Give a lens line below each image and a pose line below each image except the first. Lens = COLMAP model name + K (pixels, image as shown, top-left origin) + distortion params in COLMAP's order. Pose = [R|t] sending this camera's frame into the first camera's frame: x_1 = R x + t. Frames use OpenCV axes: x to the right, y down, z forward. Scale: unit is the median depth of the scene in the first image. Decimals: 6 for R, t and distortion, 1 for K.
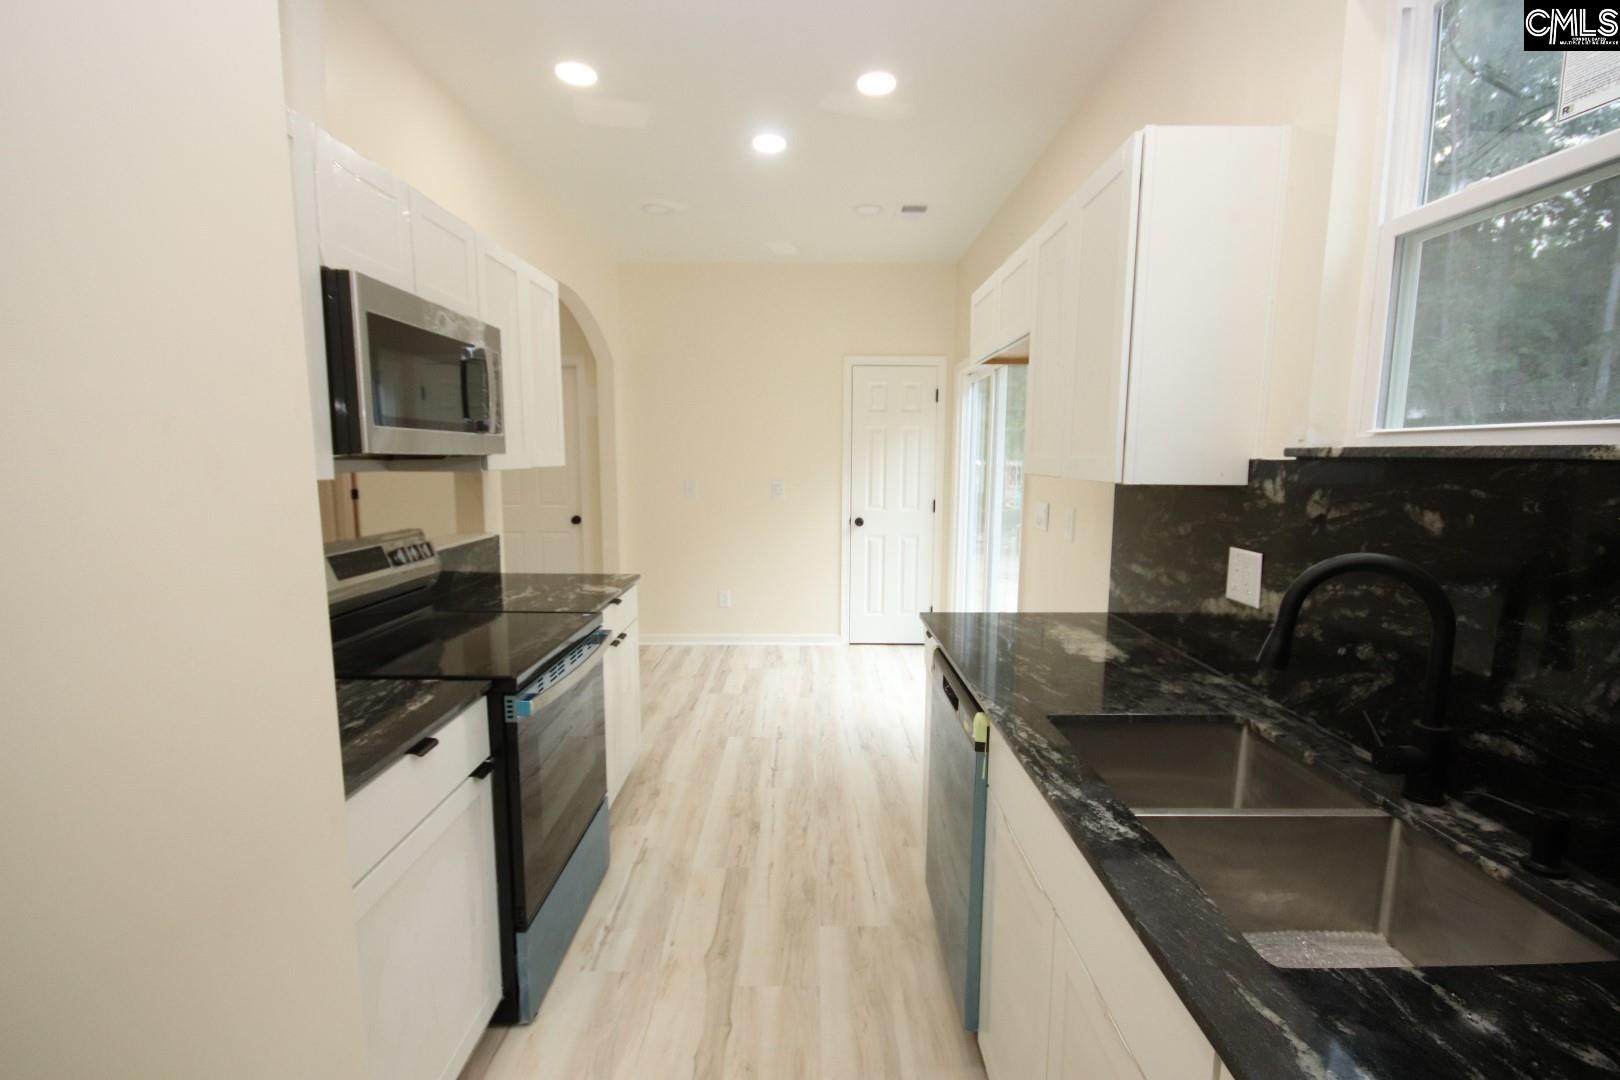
lens RADIAL K [[746.1, 0, 808.1], [0, 746.1, 561.0], [0, 0, 1]] dist [0.002234, -0.005741]
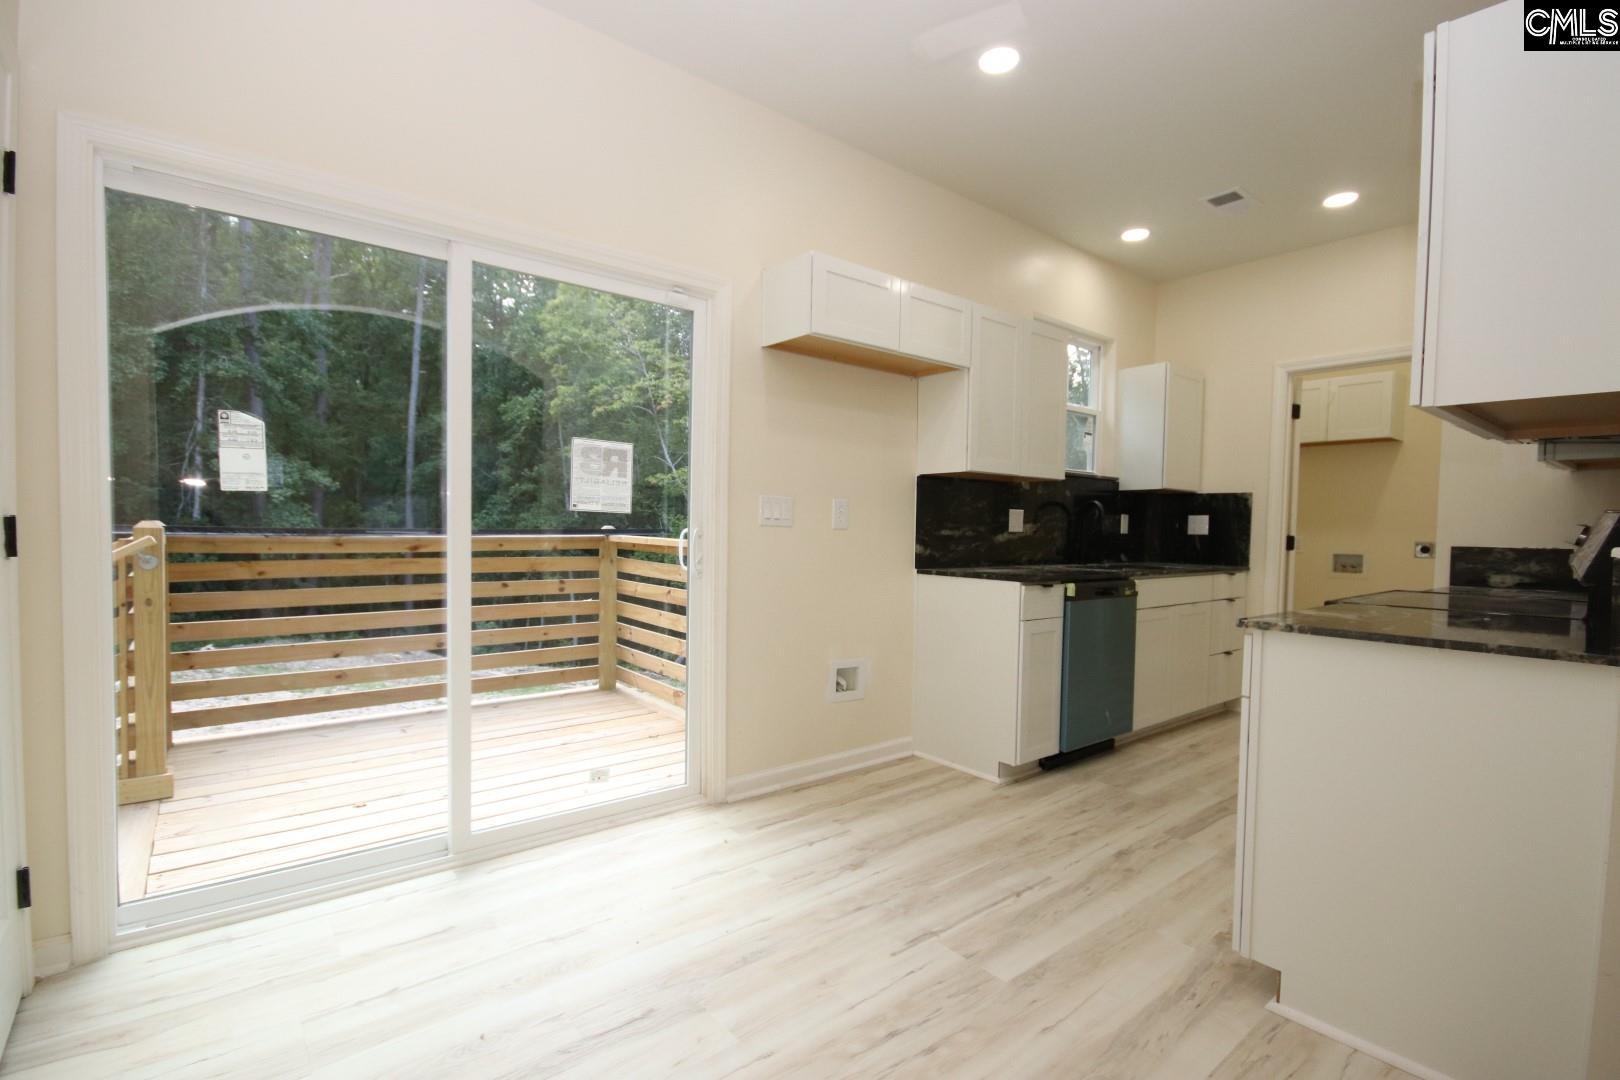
lens RADIAL K [[746.1, 0, 811.1], [0, 746.1, 558.4], [0, 0, 1]] dist [0.002234, -0.005741]
pose [[-0.632902, -0.048069, 0.772738, -0.480935], [0.090440, 0.986648, 0.135450, -0.136933], [-0.768932, 0.155613, -0.620104, 1.691653]]
